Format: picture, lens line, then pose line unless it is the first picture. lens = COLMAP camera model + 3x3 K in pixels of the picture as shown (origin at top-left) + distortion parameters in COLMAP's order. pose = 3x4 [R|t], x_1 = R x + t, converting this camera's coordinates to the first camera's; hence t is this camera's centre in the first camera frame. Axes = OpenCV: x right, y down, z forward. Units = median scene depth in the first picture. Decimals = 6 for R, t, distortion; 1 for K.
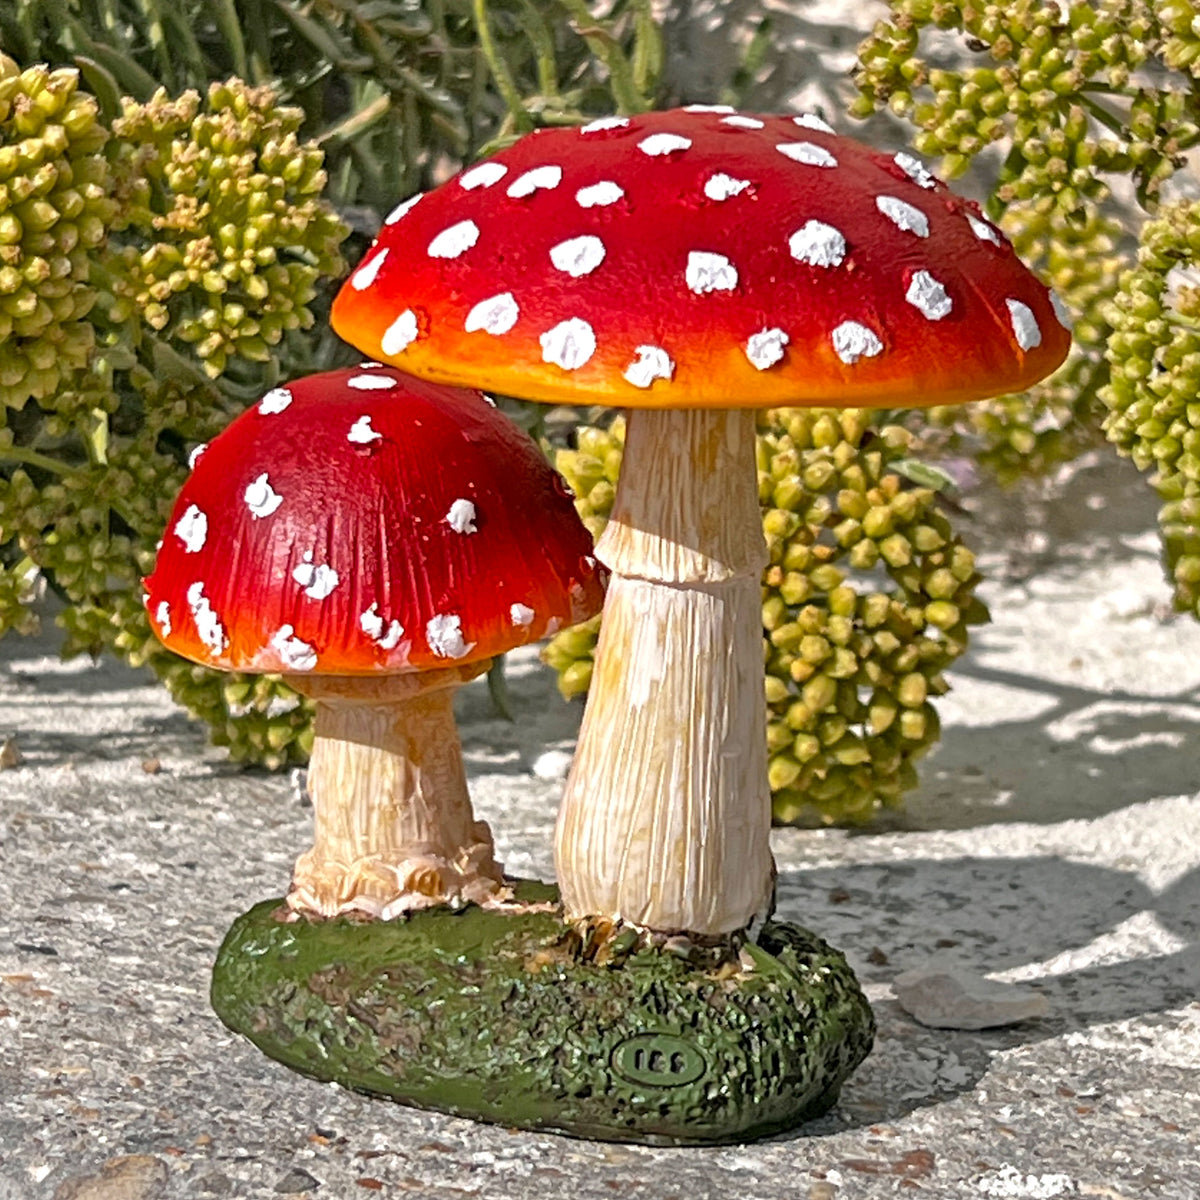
lens RADIAL K [[4227.5, 0, 618.5], [0, 4227.5, 507.1], [0, 0, 1]] dist [0.176944, 0.000000]
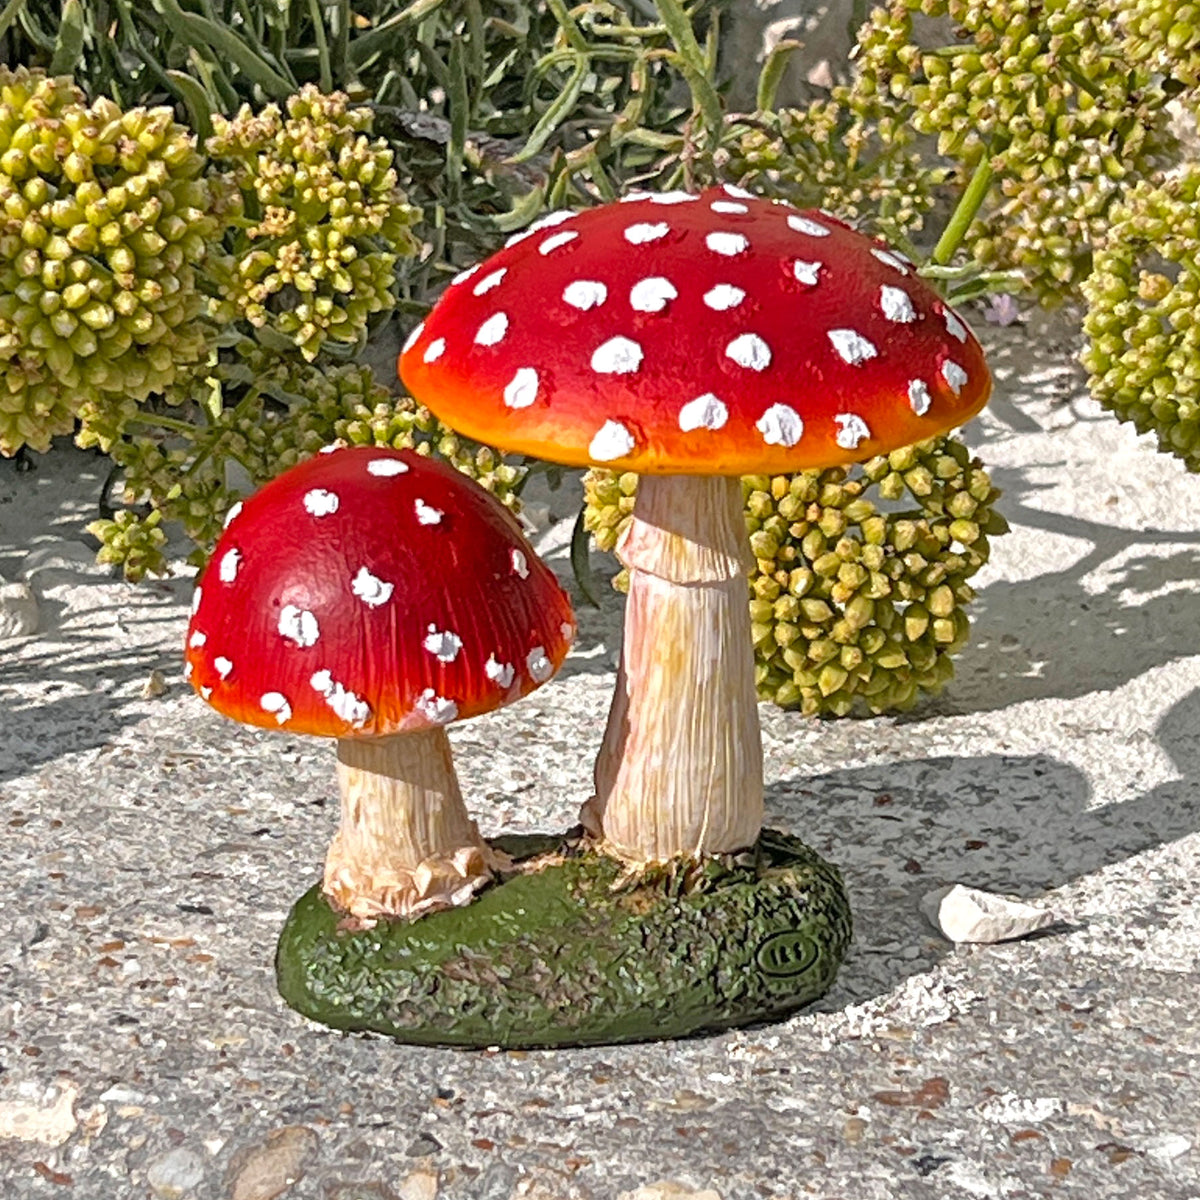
lens RADIAL K [[4583.5, 0, 585.3], [0, 4583.5, 399.1], [0, 0, 1]] dist [0.202060, 0.000000]
pose [[0.997072, -0.062288, -0.044366, 0.032640], [0.066146, 0.993599, 0.091569, -0.131393], [0.038378, -0.094236, 0.994810, -0.226474]]
